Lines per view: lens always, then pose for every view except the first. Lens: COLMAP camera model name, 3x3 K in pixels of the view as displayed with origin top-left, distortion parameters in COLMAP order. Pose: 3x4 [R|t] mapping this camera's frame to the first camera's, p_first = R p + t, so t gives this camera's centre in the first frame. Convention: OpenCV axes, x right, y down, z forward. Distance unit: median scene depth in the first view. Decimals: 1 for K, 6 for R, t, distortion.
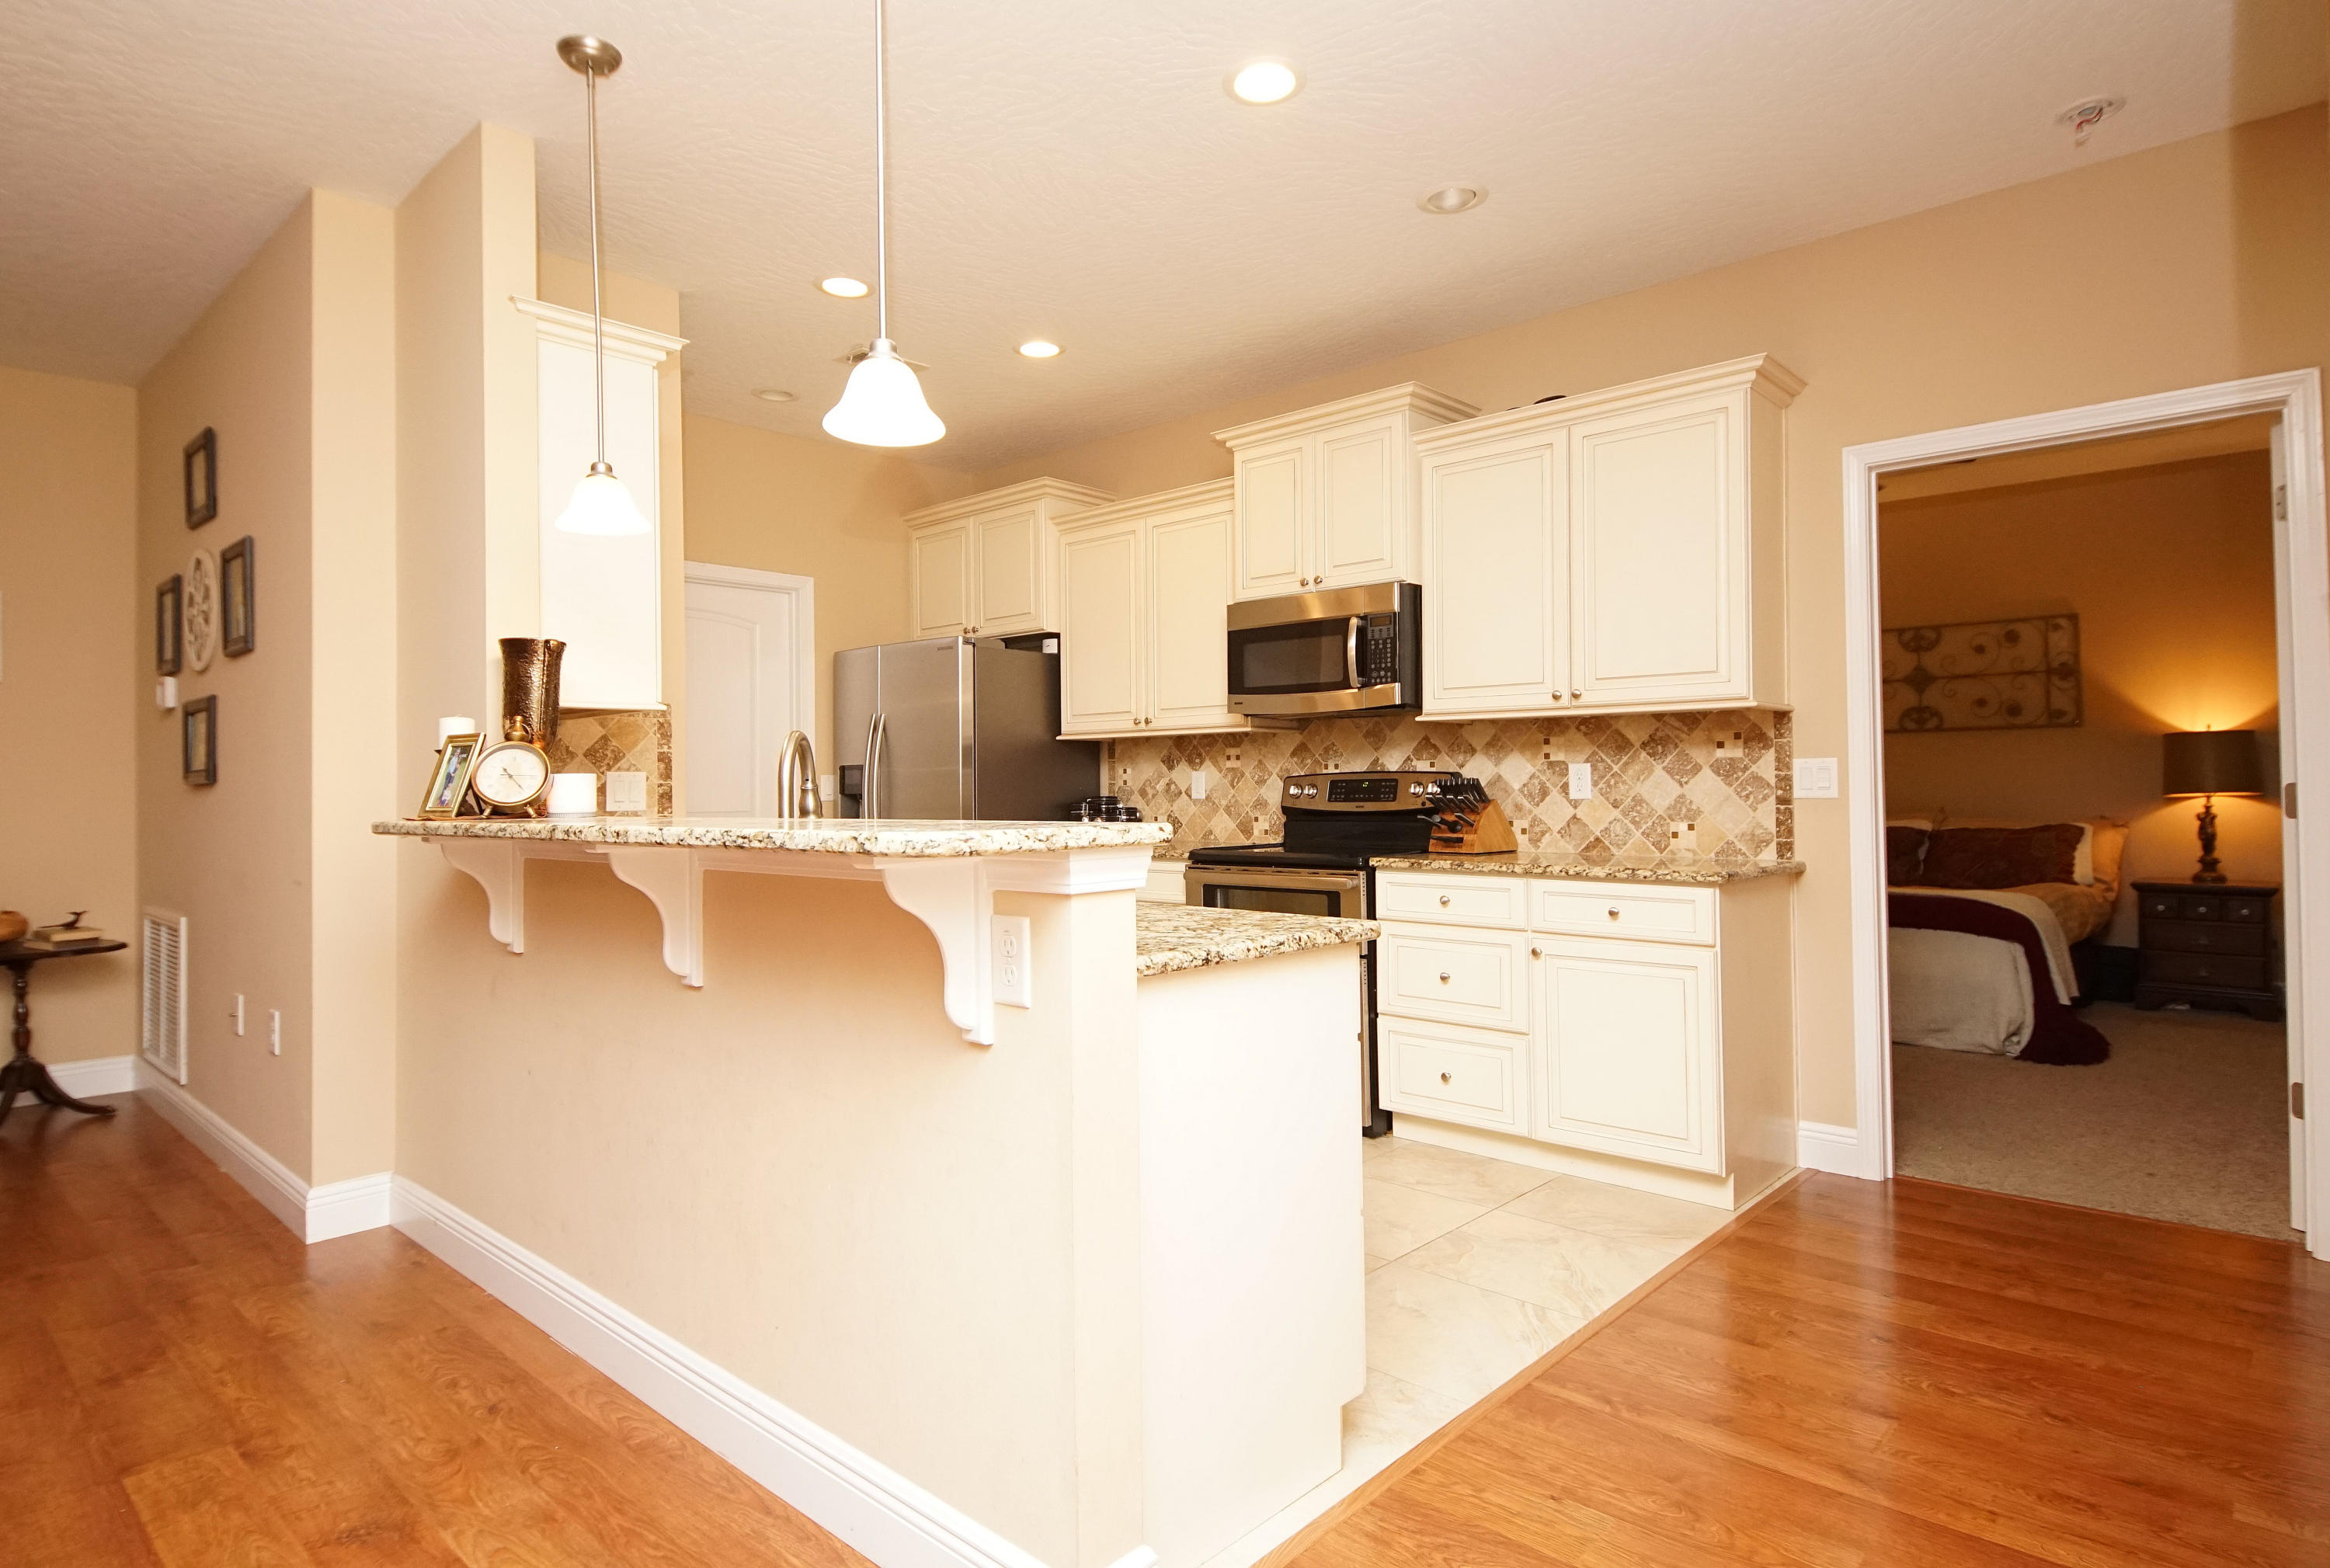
lens RADIAL K [[1261.7, 0, 1165.3], [0, 1261.7, 767.5], [0, 0, 1]] dist [0.029469, -0.029268]
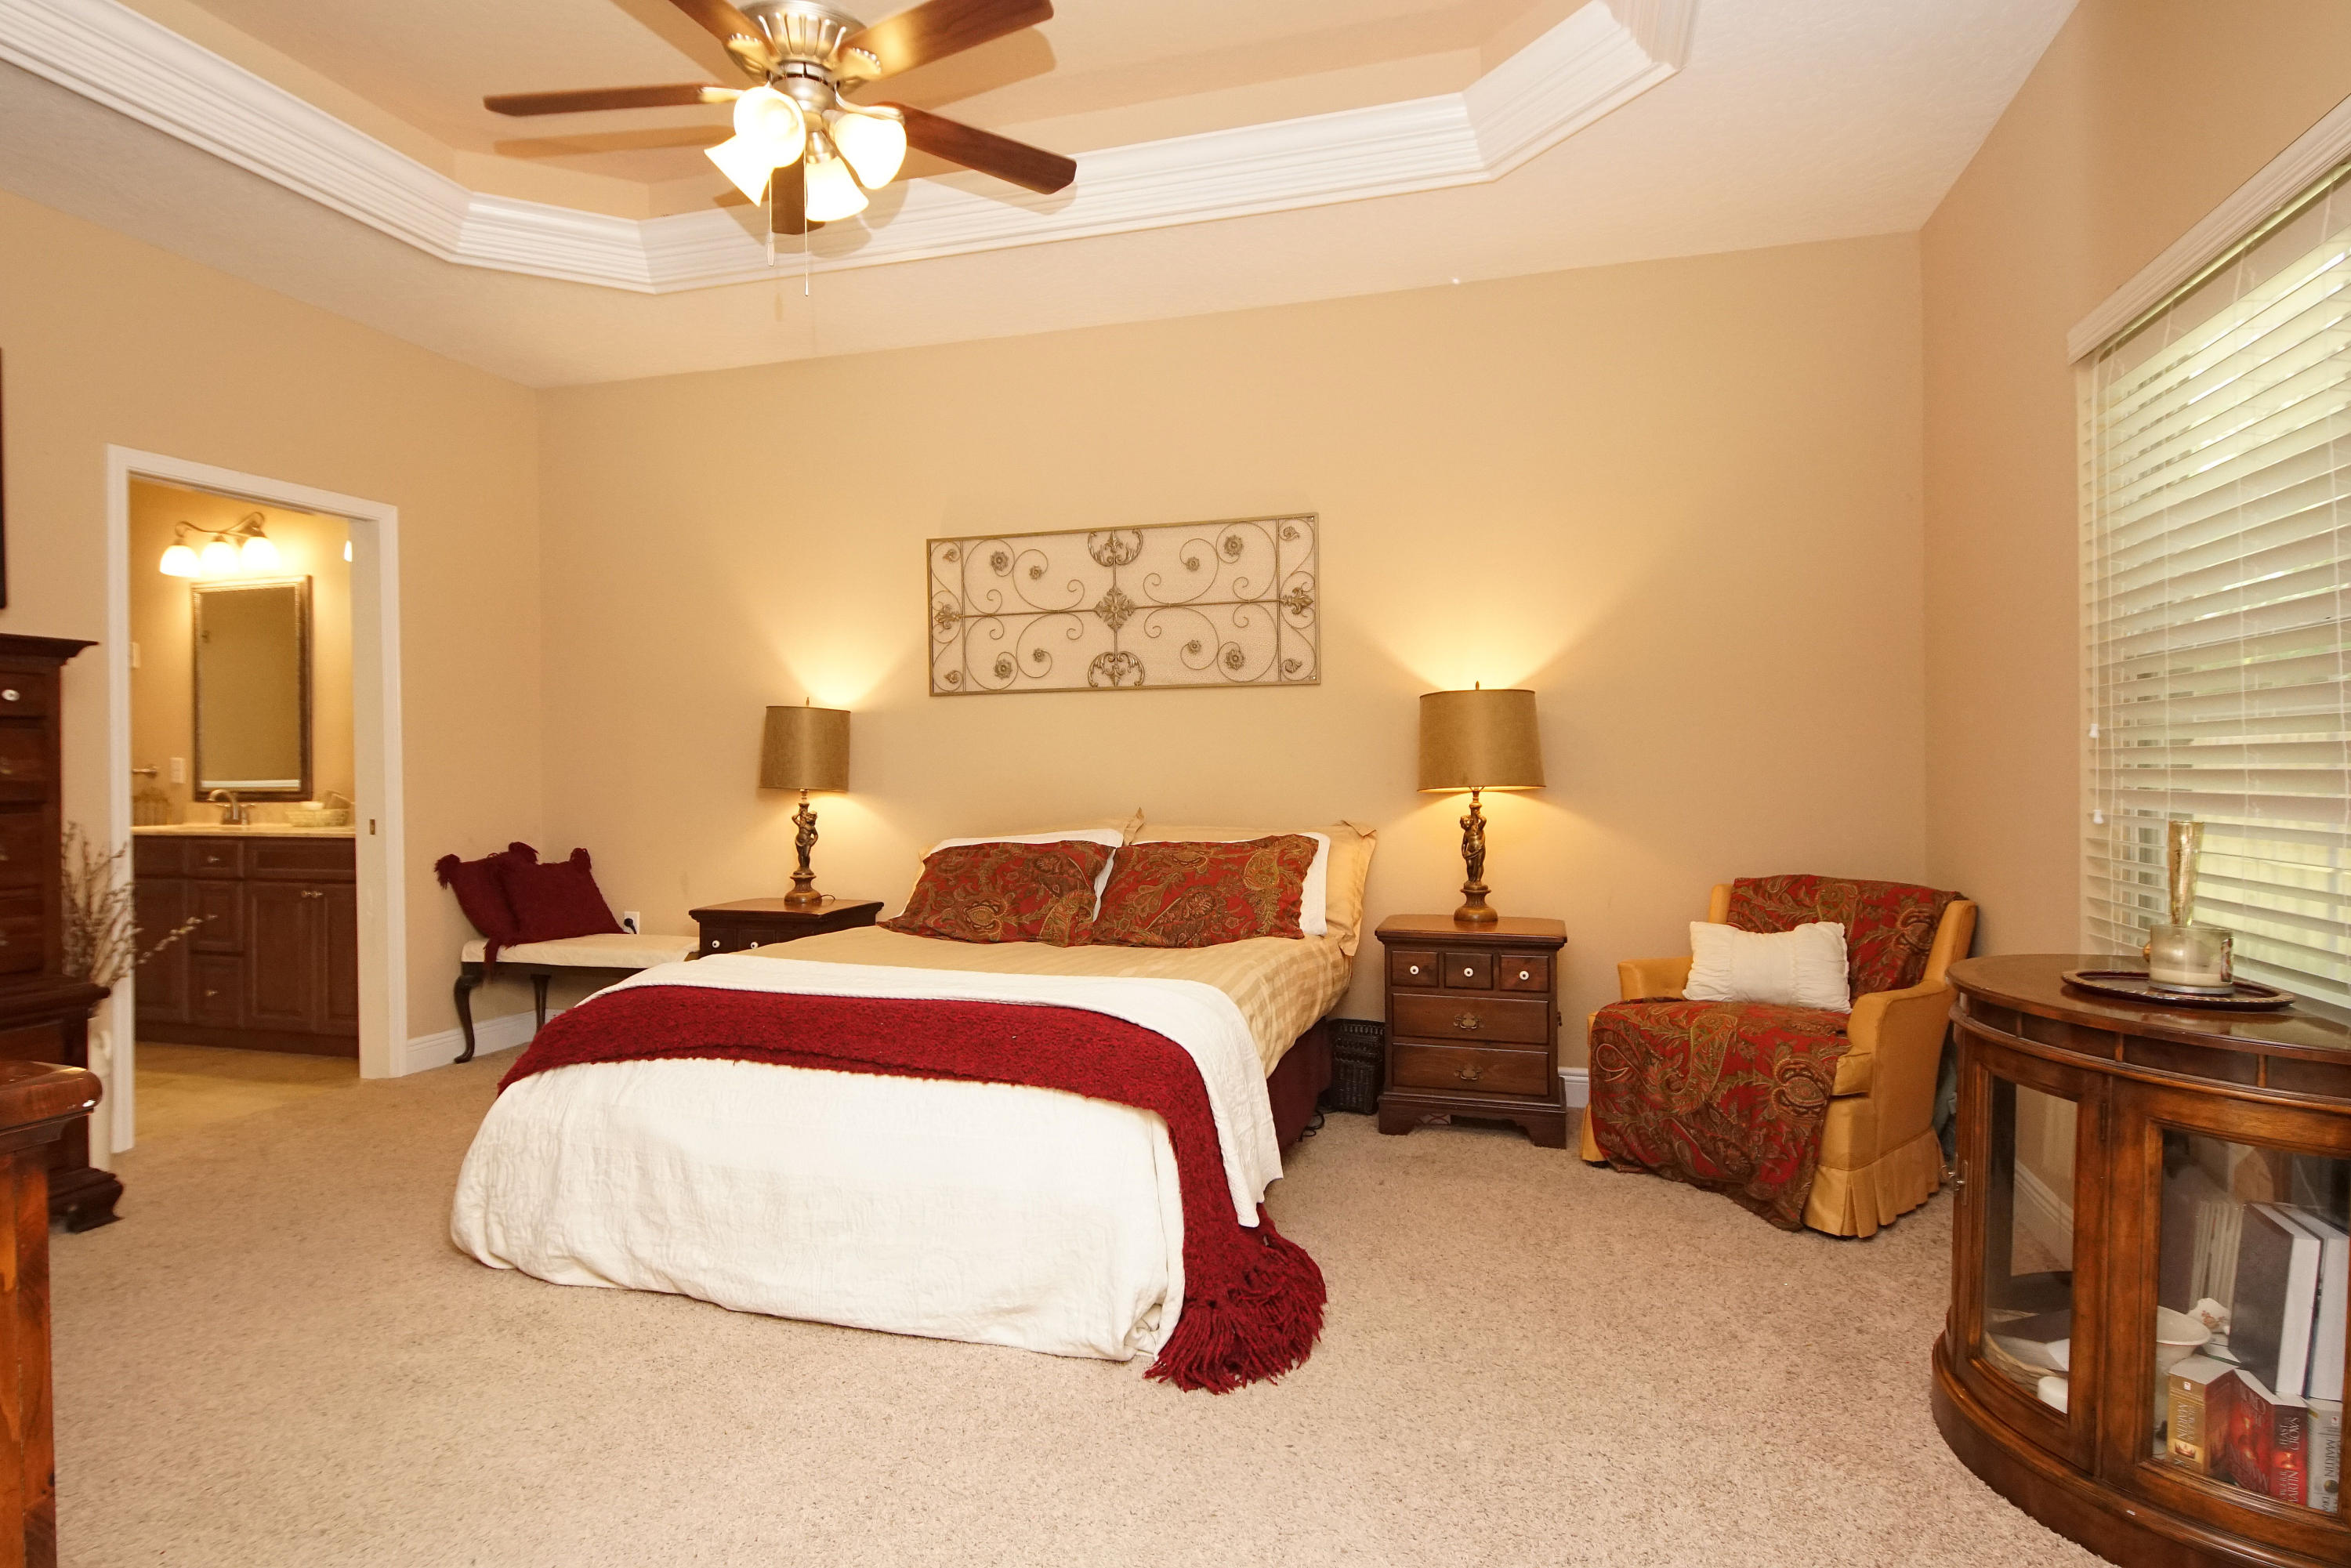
lens RADIAL K [[1273.0, 0, 1139.7], [0, 1273.0, 789.4], [0, 0, 1]] dist [0.029469, -0.029268]
pose [[0.900521, -0.000176, 0.434813, 0.440689], [-0.007996, 0.999824, 0.016964, 0.013961], [-0.434740, -0.018753, 0.900361, 0.560887]]
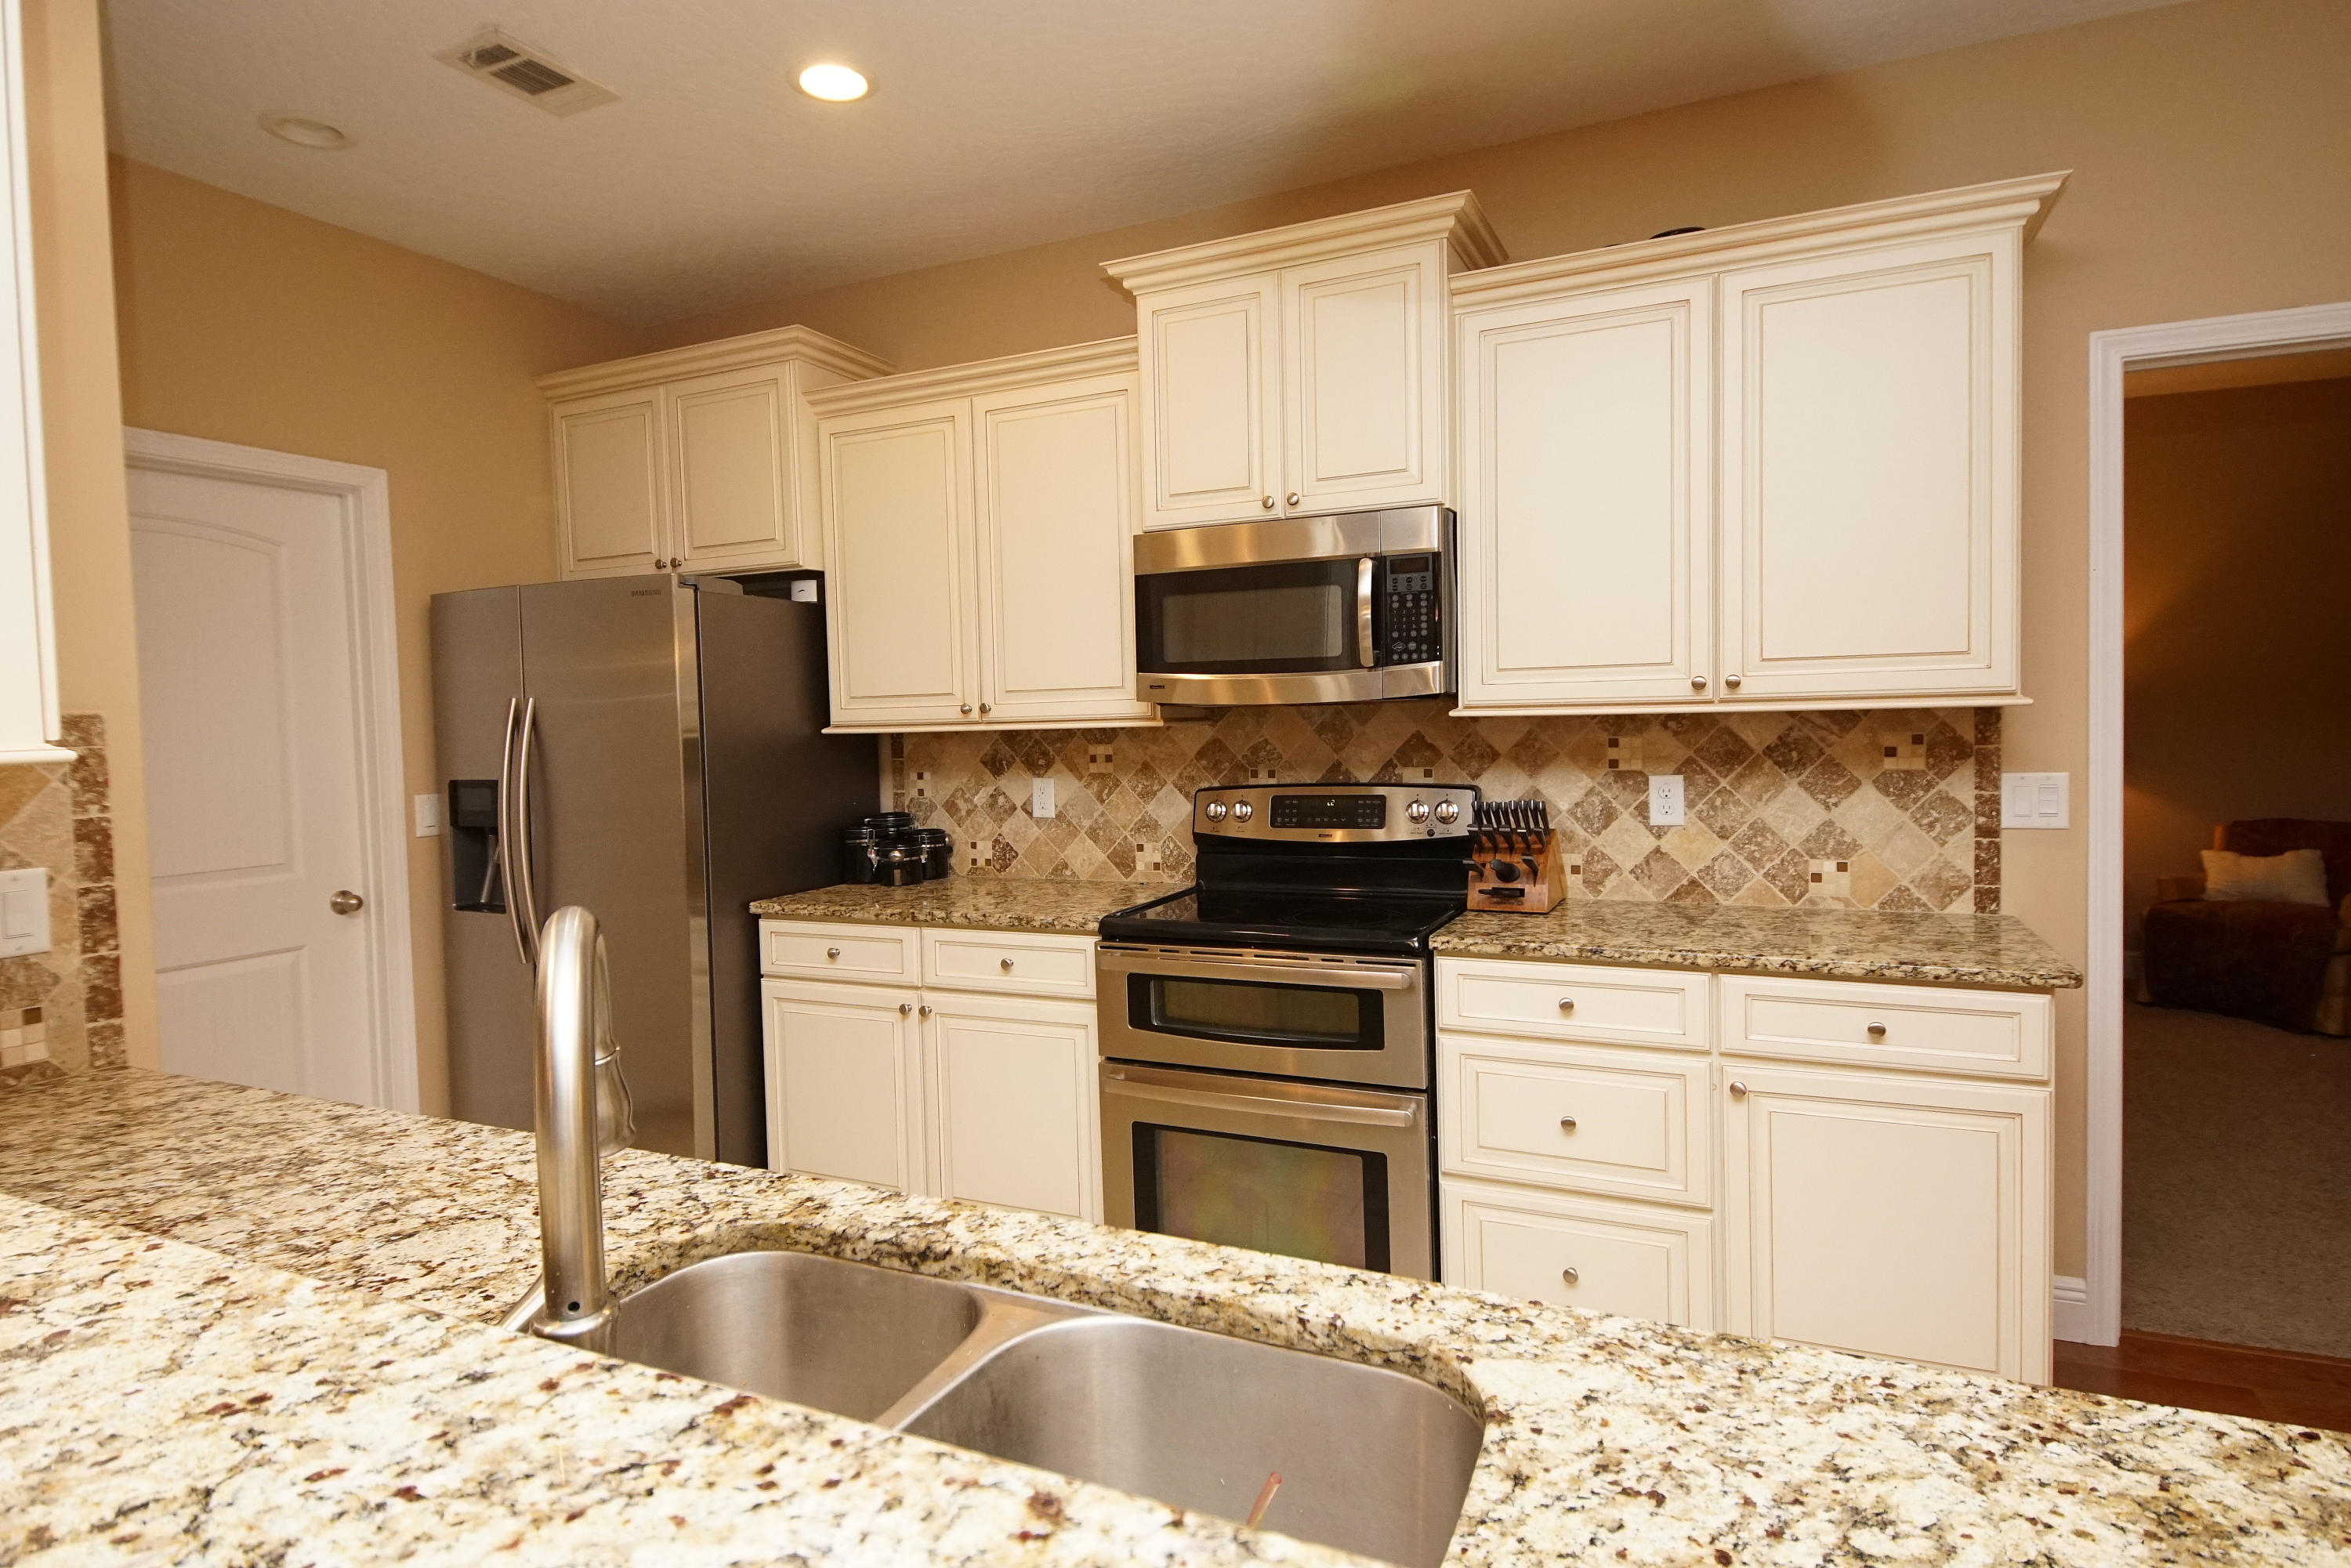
lens RADIAL K [[1273.0, 0, 1171.4], [0, 1273.0, 772.0], [0, 0, 1]] dist [0.029469, -0.029268]
pose [[0.953387, -0.028635, 0.300387, -0.113956], [0.013363, 0.998517, 0.052773, -0.035313], [-0.301453, -0.046299, 0.952356, 0.312146]]
